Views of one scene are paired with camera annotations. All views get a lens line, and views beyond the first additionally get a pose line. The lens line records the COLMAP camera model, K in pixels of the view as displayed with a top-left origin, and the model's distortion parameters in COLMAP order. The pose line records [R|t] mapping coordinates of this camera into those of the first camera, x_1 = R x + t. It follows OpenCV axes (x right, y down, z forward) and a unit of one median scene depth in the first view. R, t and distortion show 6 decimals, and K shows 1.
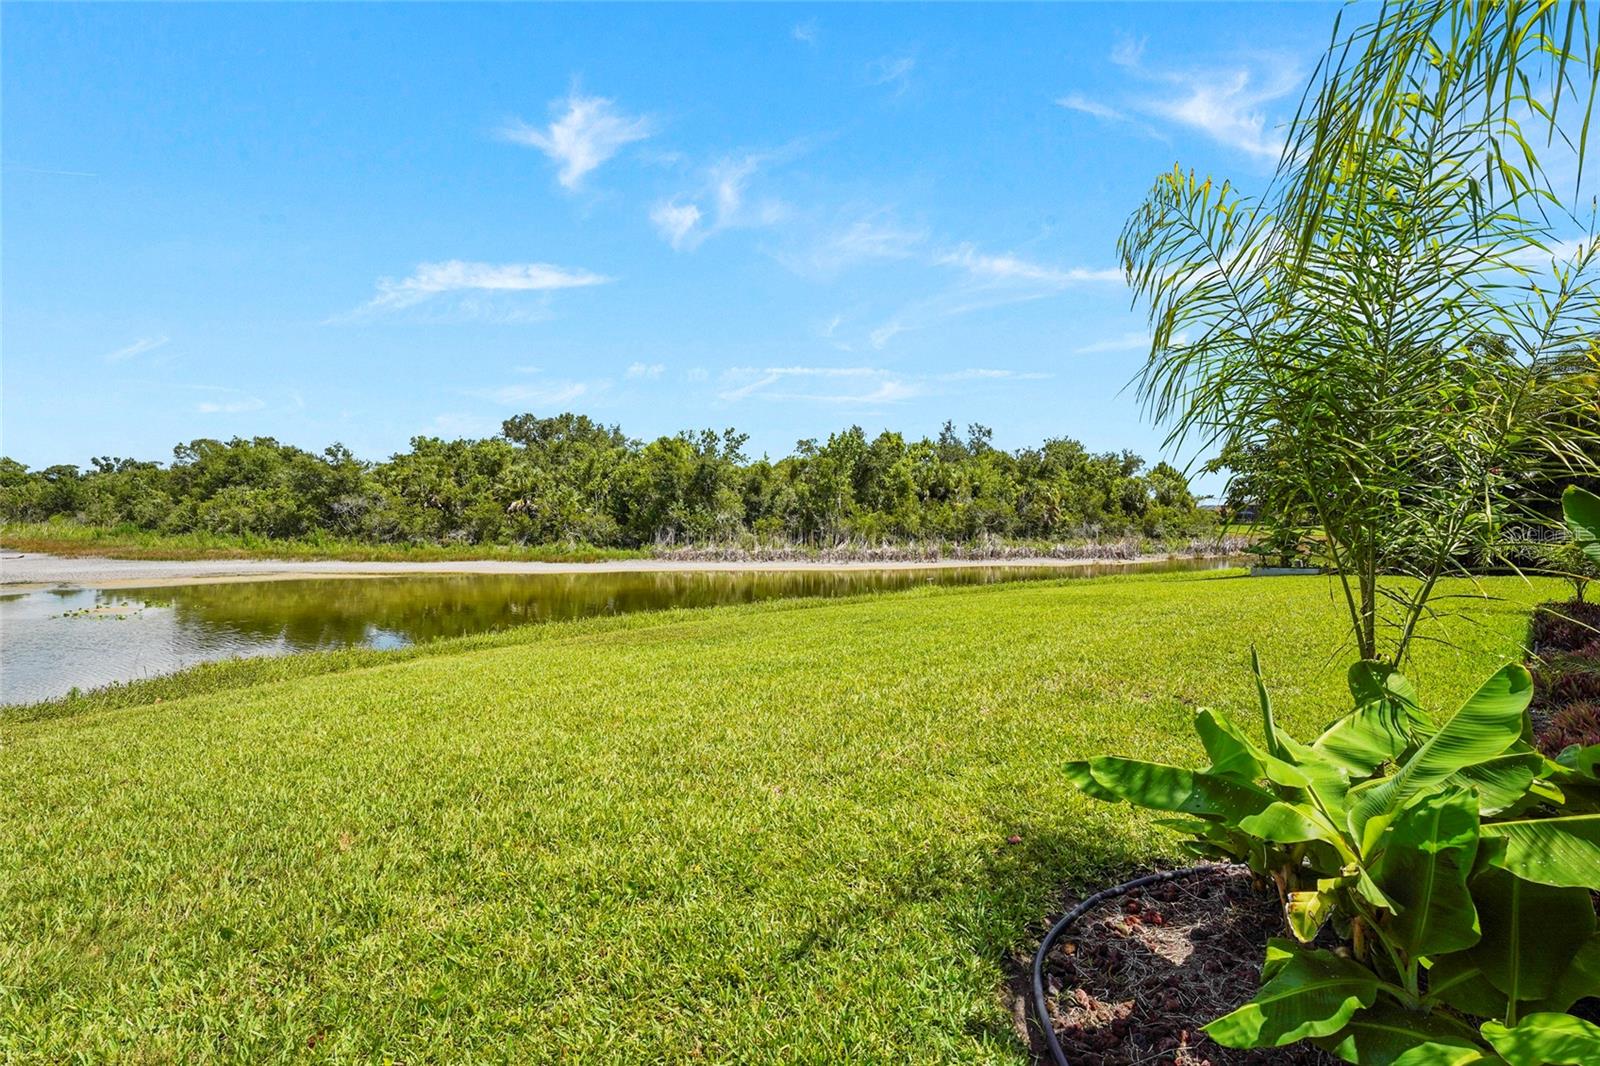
lens RADIAL K [[716.7, 0, 800.0], [0, 716.7, 533.0], [0, 0, 1]] dist [-0.000988, 0.000356]
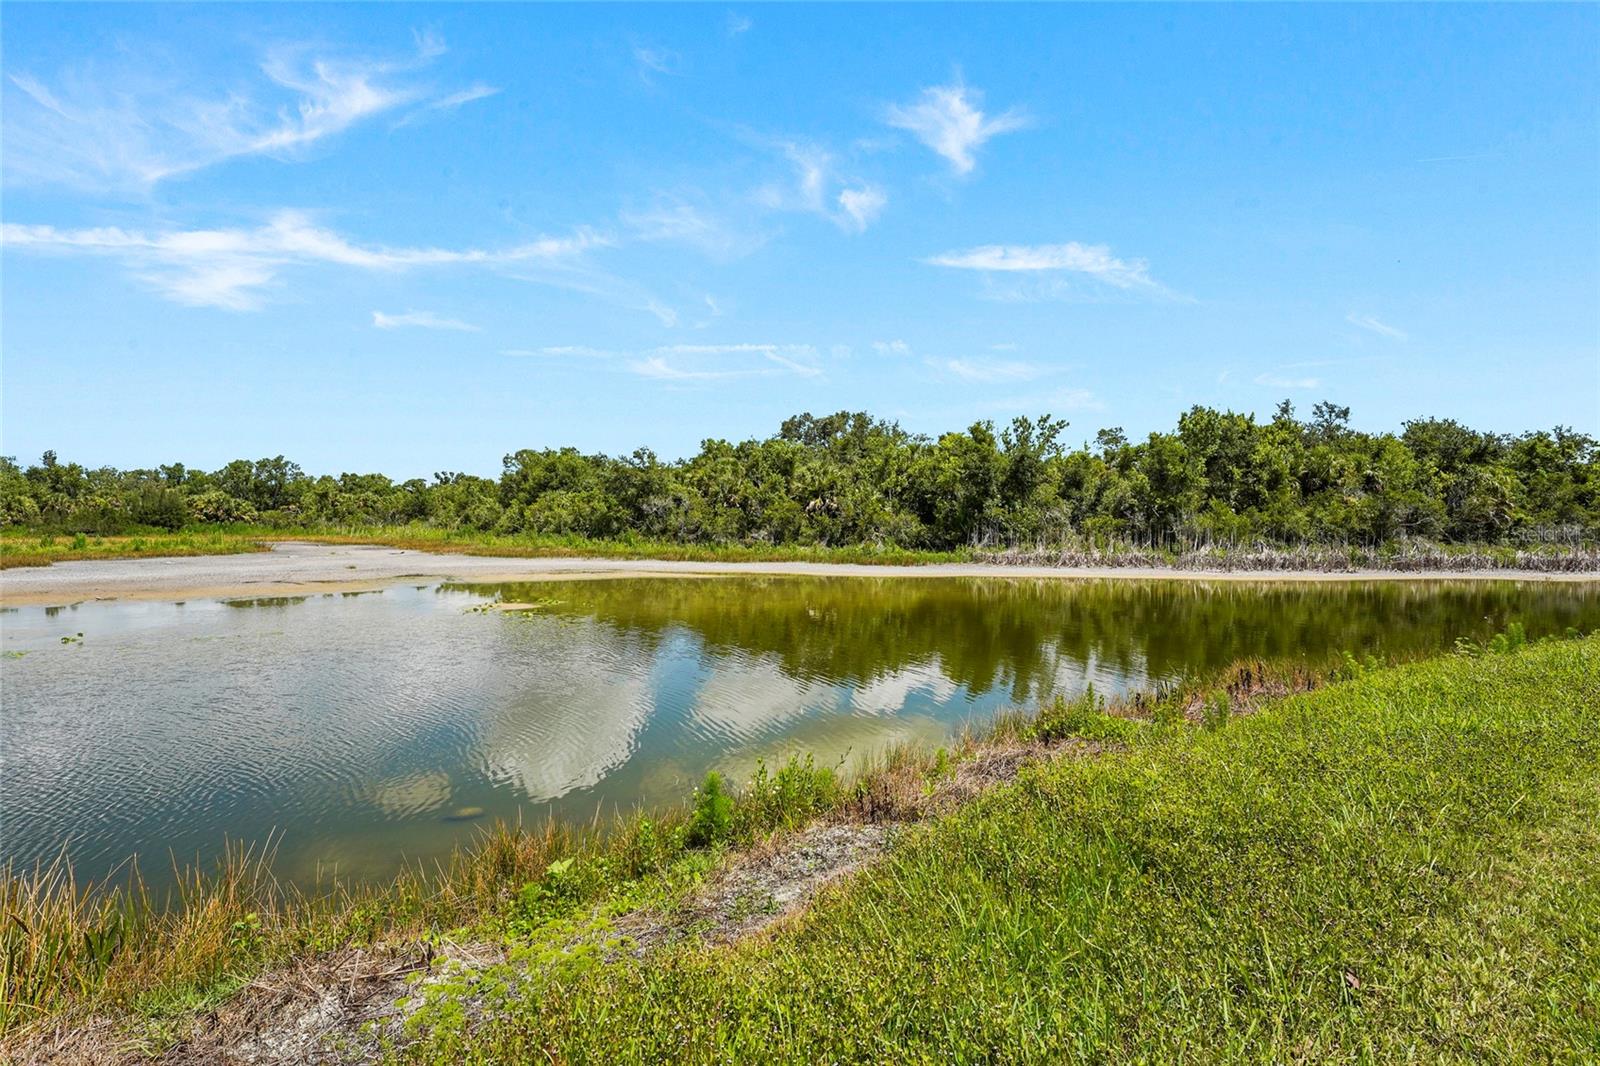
lens RADIAL K [[716.7, 0, 800.0], [0, 716.7, 533.0], [0, 0, 1]] dist [-0.000988, 0.000356]
pose [[0.956475, 0.002295, -0.291804, -0.134317], [-0.005068, 0.999949, -0.008746, 0.007447], [0.291769, 0.009844, 0.956438, 0.084804]]
